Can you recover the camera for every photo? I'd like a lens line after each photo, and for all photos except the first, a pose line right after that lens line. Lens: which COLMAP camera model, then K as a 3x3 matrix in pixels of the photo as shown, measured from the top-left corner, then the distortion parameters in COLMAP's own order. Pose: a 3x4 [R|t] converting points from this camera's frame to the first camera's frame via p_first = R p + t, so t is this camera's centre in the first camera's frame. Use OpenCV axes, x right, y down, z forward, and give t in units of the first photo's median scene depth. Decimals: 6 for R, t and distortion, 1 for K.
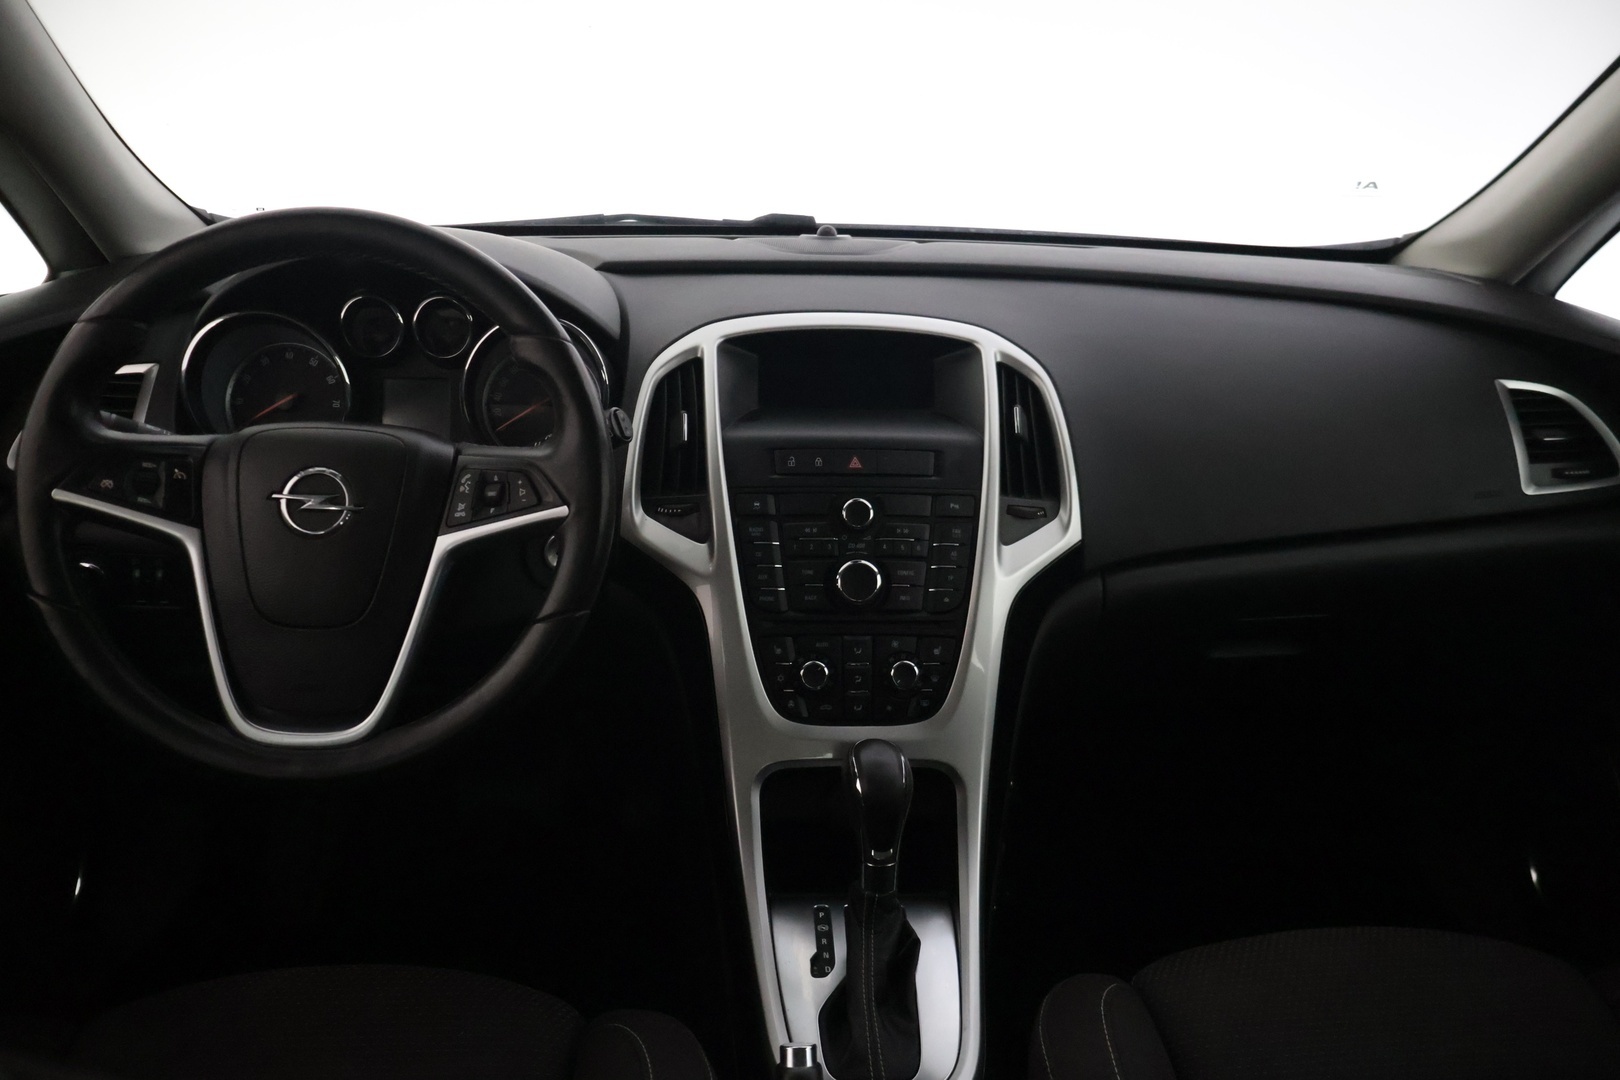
lens RADIAL K [[1358.4, 0, 800.8], [0, 1358.4, 532.1], [0, 0, 1]] dist [-0.000641, 0.017200]
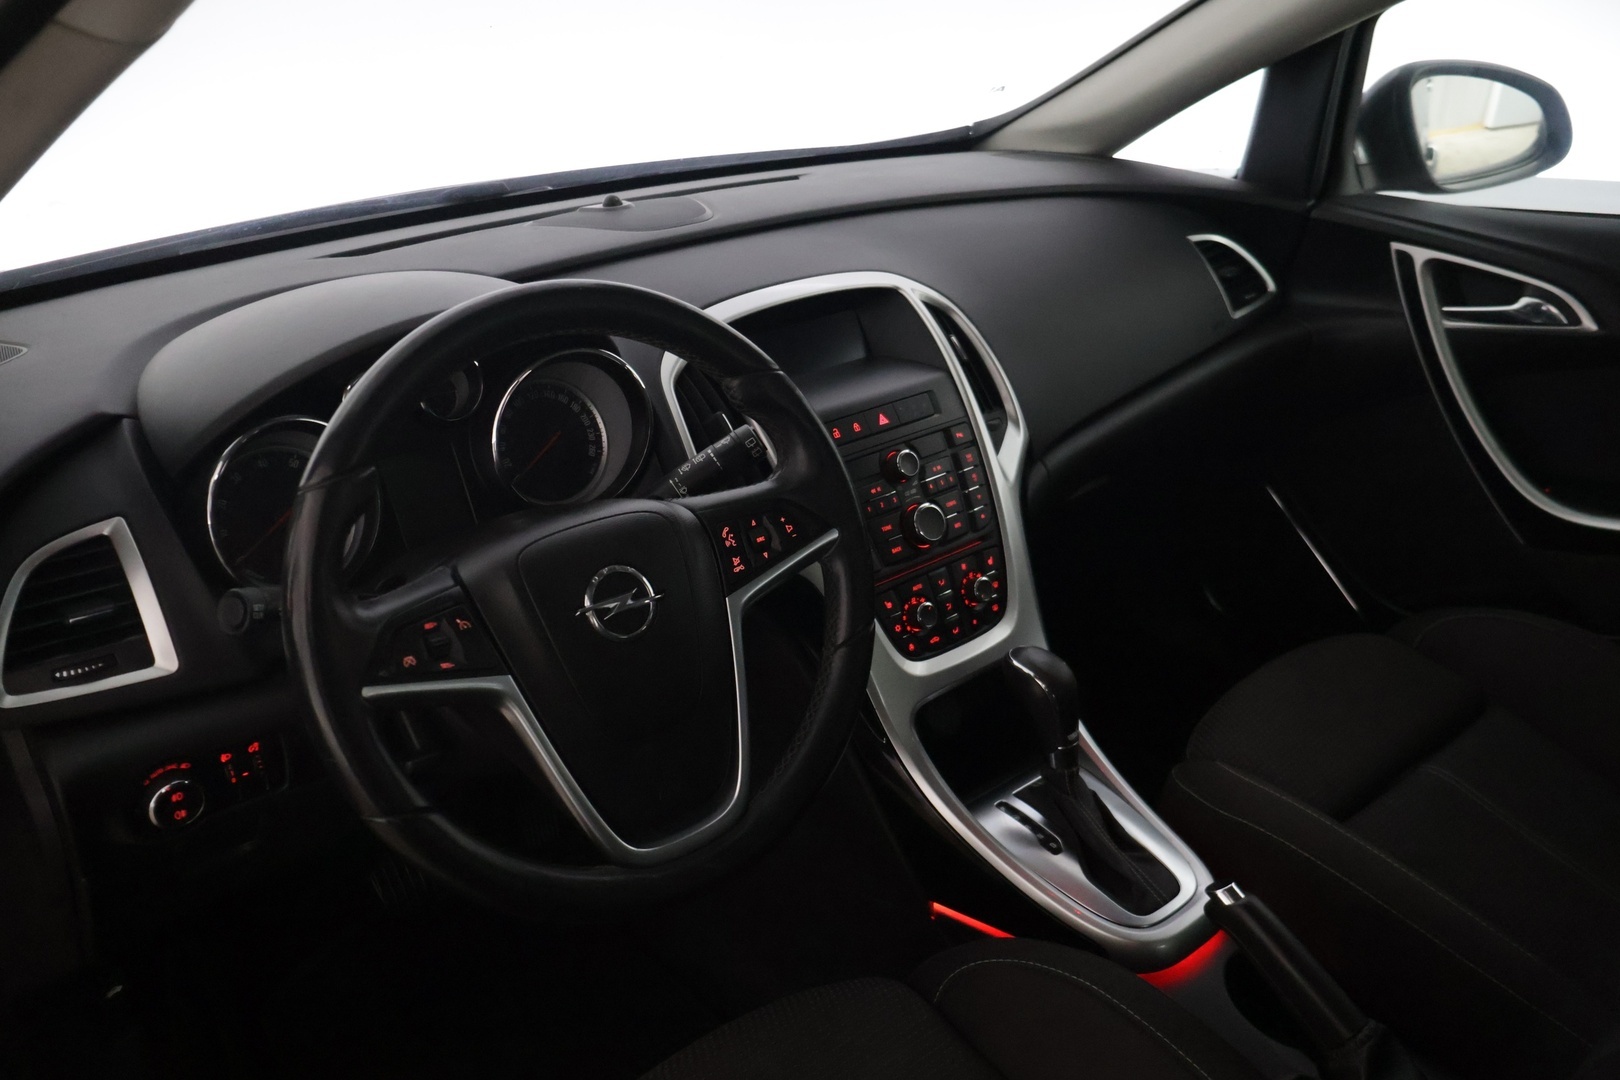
lens RADIAL K [[1358.4, 0, 801.2], [0, 1358.4, 539.8], [0, 0, 1]] dist [-0.000641, 0.017200]
pose [[0.794909, -0.295249, 0.530044, -0.622631], [0.241192, 0.955390, 0.170461, -0.161959], [-0.556727, -0.007659, 0.830660, 0.136350]]
